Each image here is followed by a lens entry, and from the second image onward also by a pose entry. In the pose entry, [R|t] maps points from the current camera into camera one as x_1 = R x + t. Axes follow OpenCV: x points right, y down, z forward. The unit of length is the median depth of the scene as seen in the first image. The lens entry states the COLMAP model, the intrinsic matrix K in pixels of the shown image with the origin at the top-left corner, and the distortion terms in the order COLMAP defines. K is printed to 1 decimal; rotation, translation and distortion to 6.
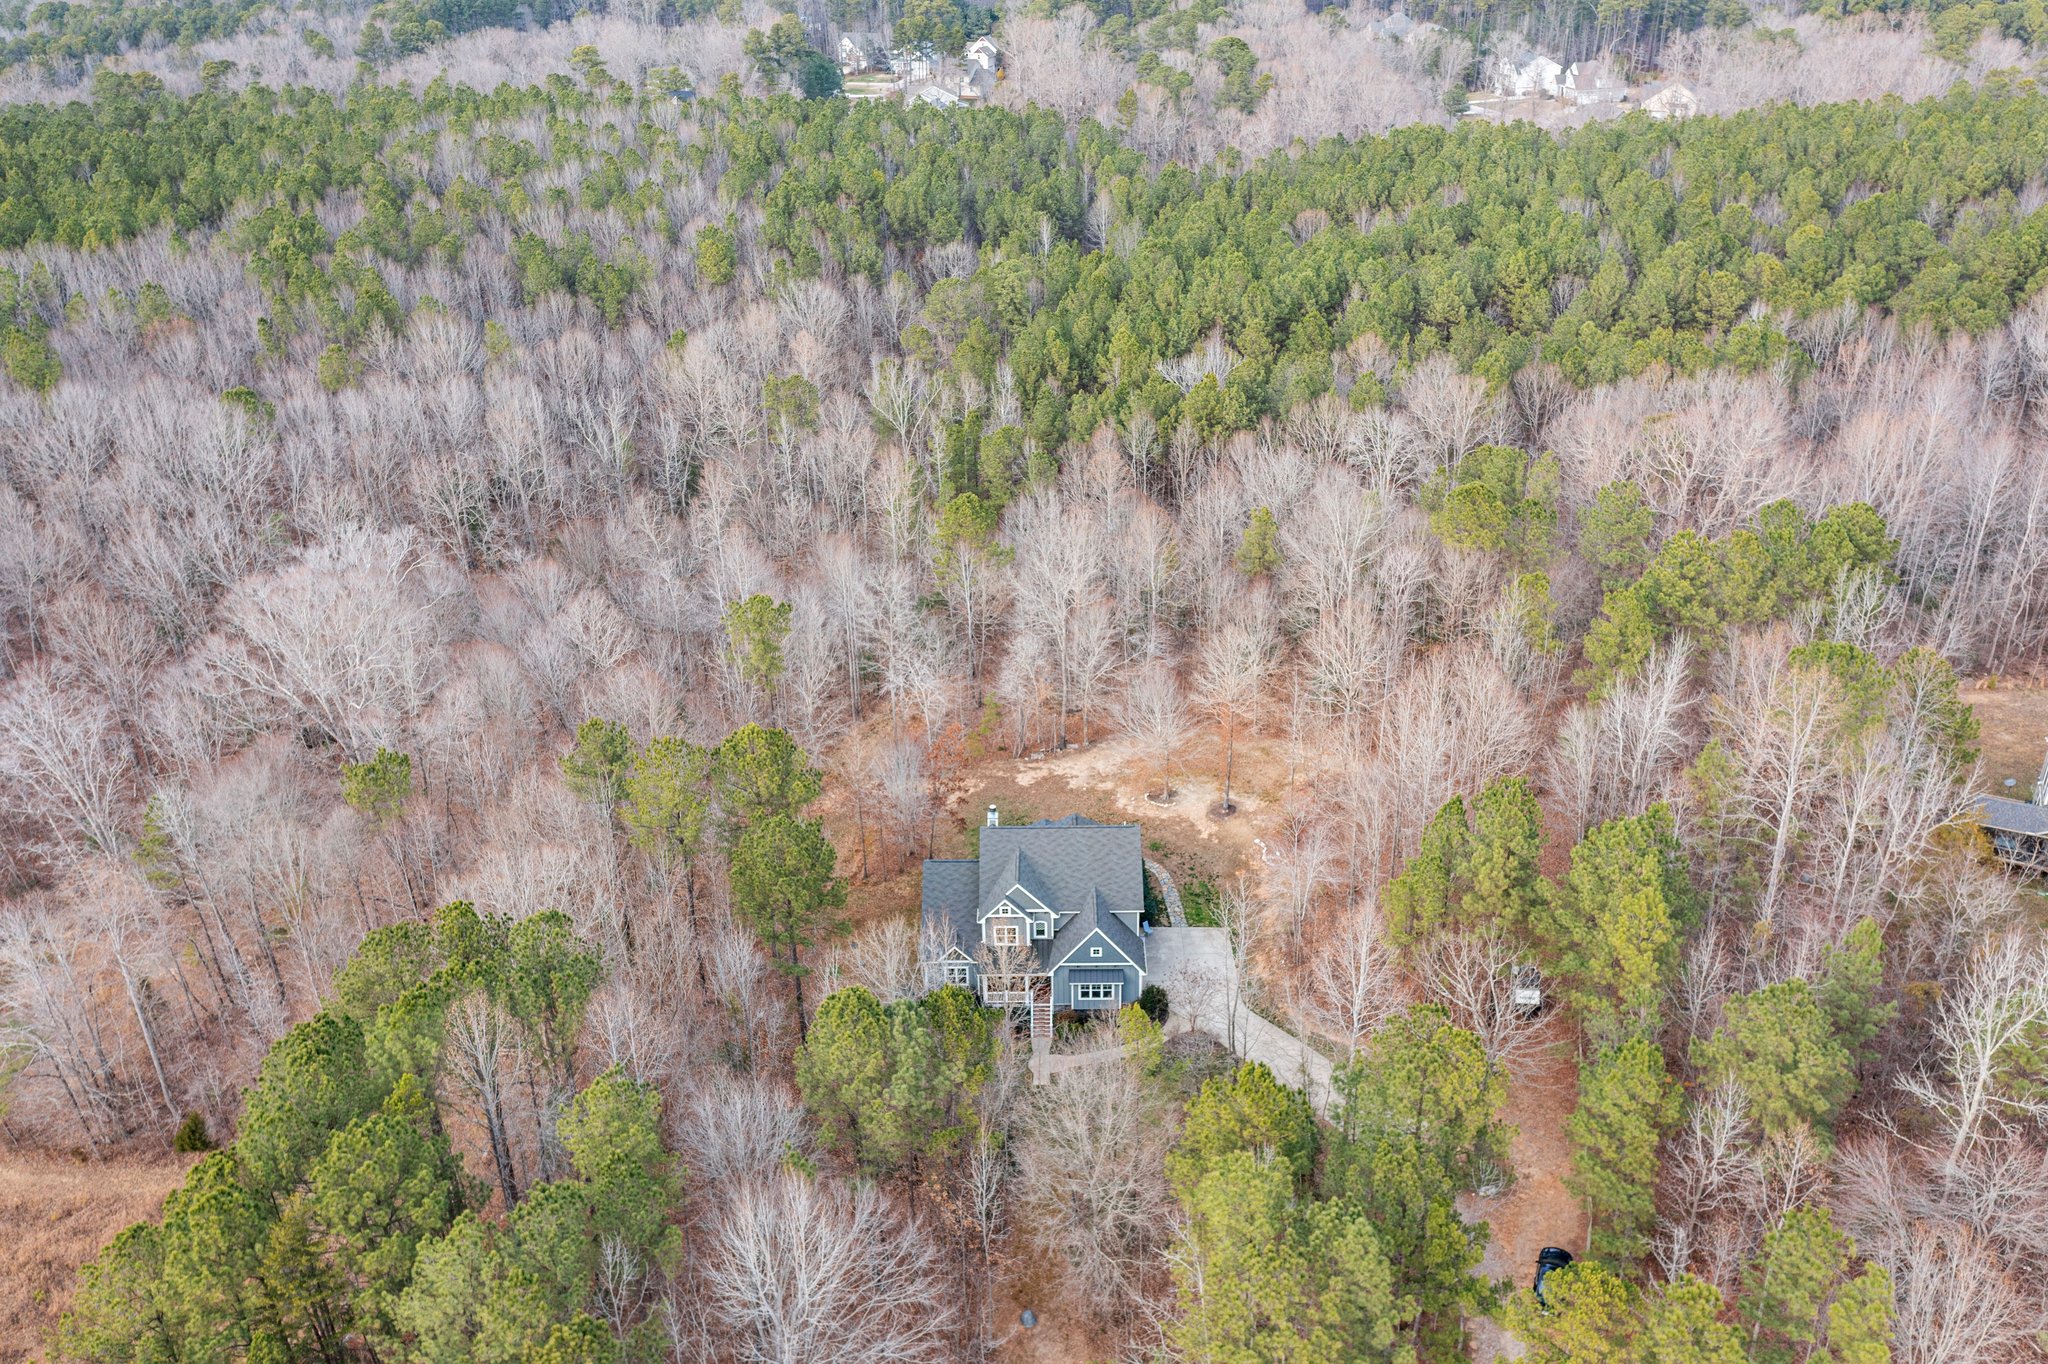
lens RADIAL K [[1633.0, 0, 1035.1], [0, 1633.0, 679.3], [0, 0, 1]] dist [-0.004768, 0.001914]
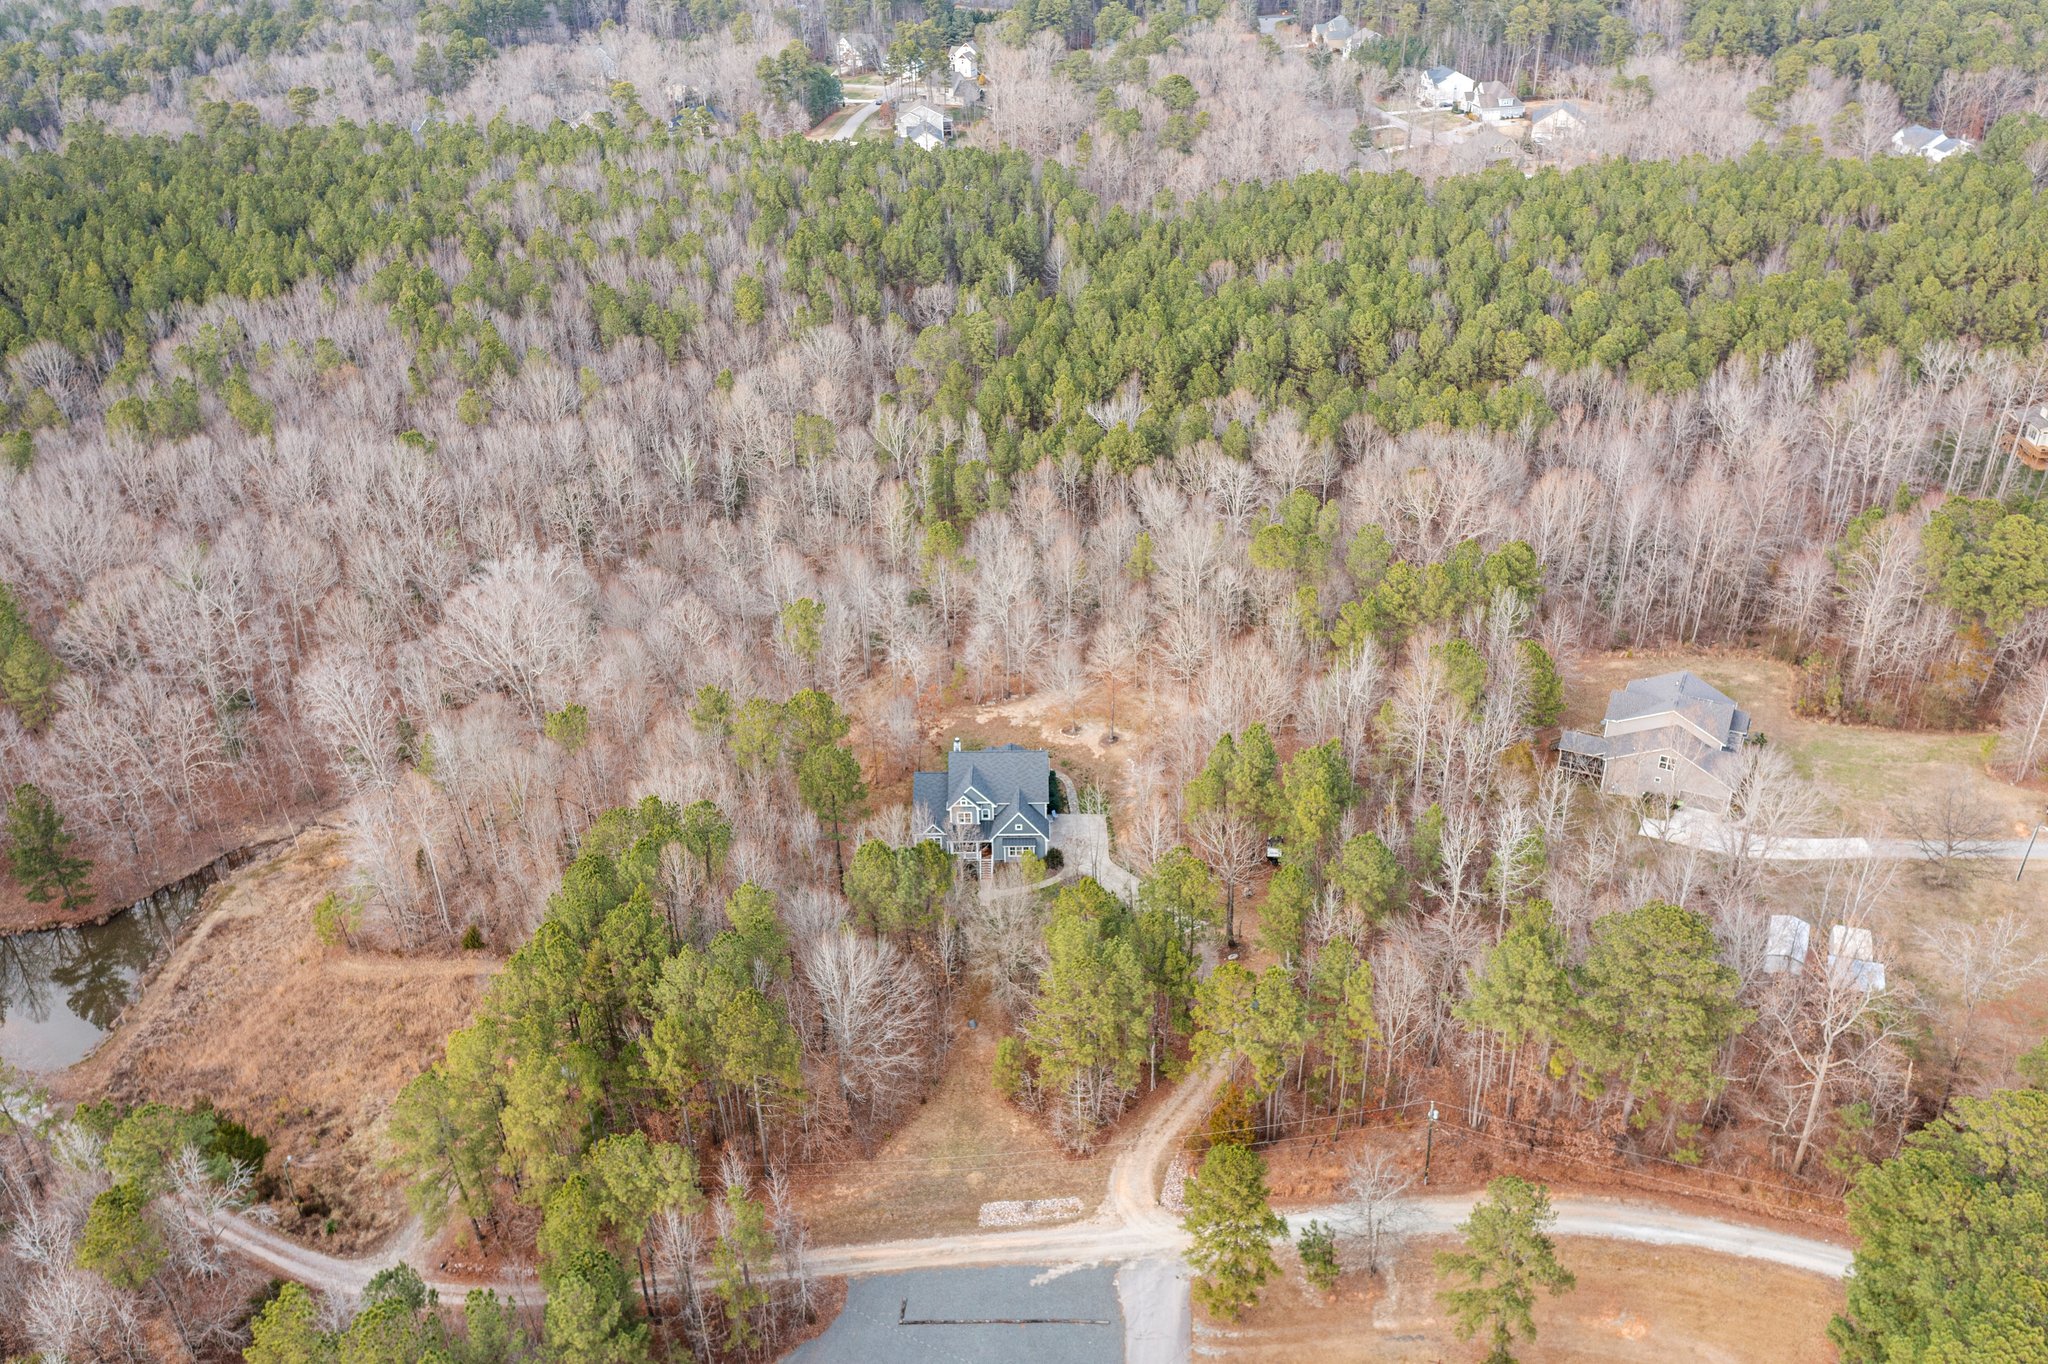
lens RADIAL K [[1633.0, 0, 1035.1], [0, 1633.0, 679.3], [0, 0, 1]] dist [-0.004768, 0.001914]
pose [[0.999992, -0.001983, 0.003366, 0.028534], [0.001814, 0.998771, 0.049521, -0.037529], [-0.003460, -0.049514, 0.998767, -0.375253]]
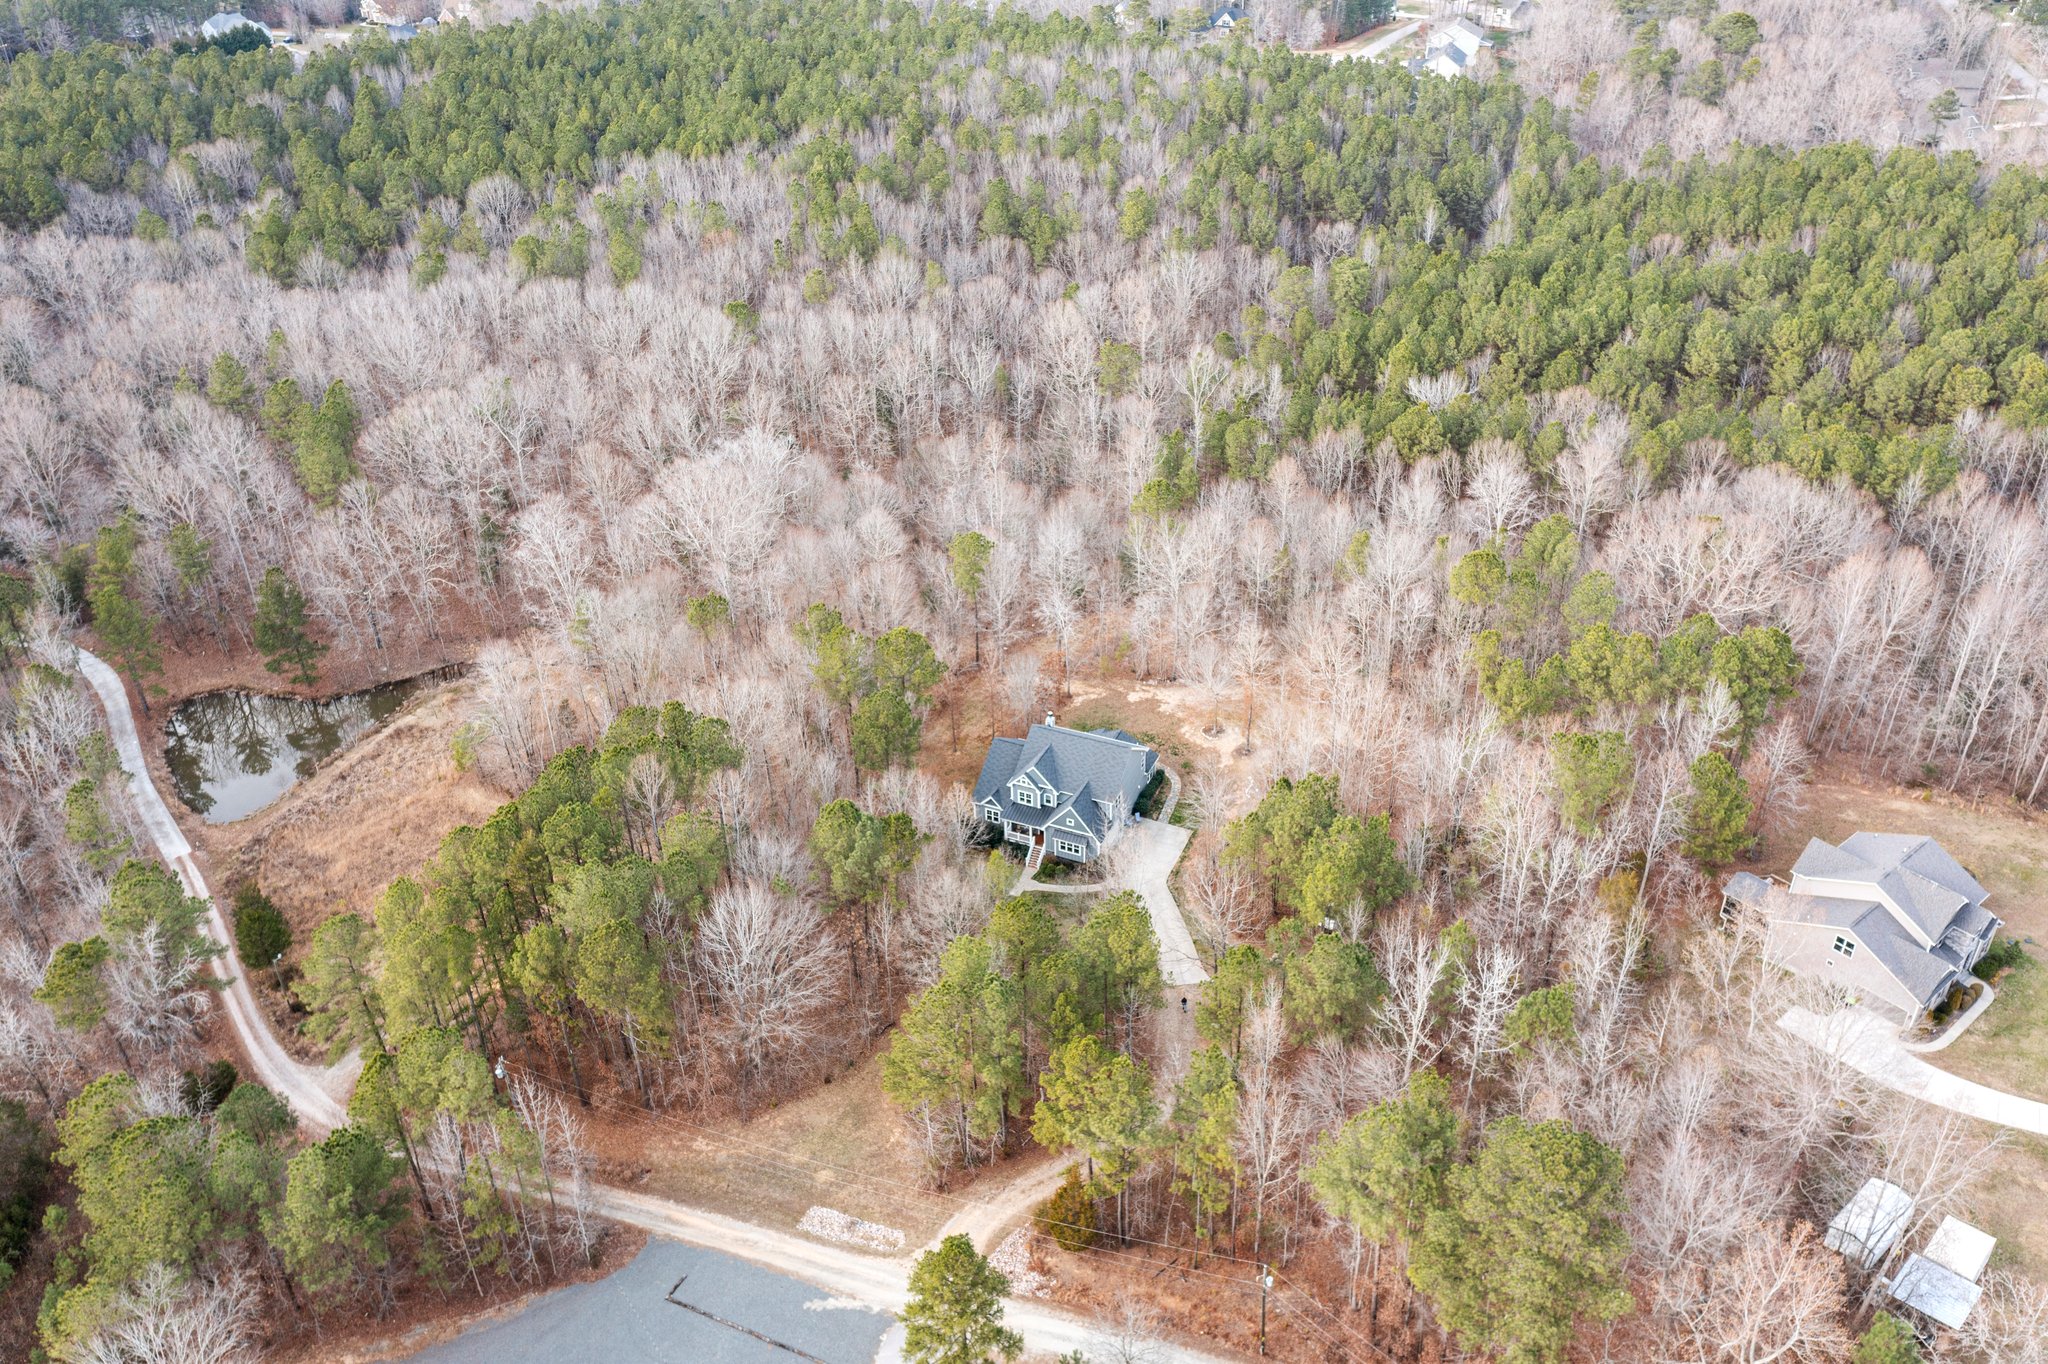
lens RADIAL K [[1641.1, 0, 1027.0], [0, 1641.1, 679.6], [0, 0, 1]] dist [-0.006109, 0.001083]
pose [[0.917807, 0.213224, -0.334912, 0.281708], [-0.179149, 0.975205, 0.129924, -0.088781], [0.354311, -0.059245, 0.933249, -0.248229]]
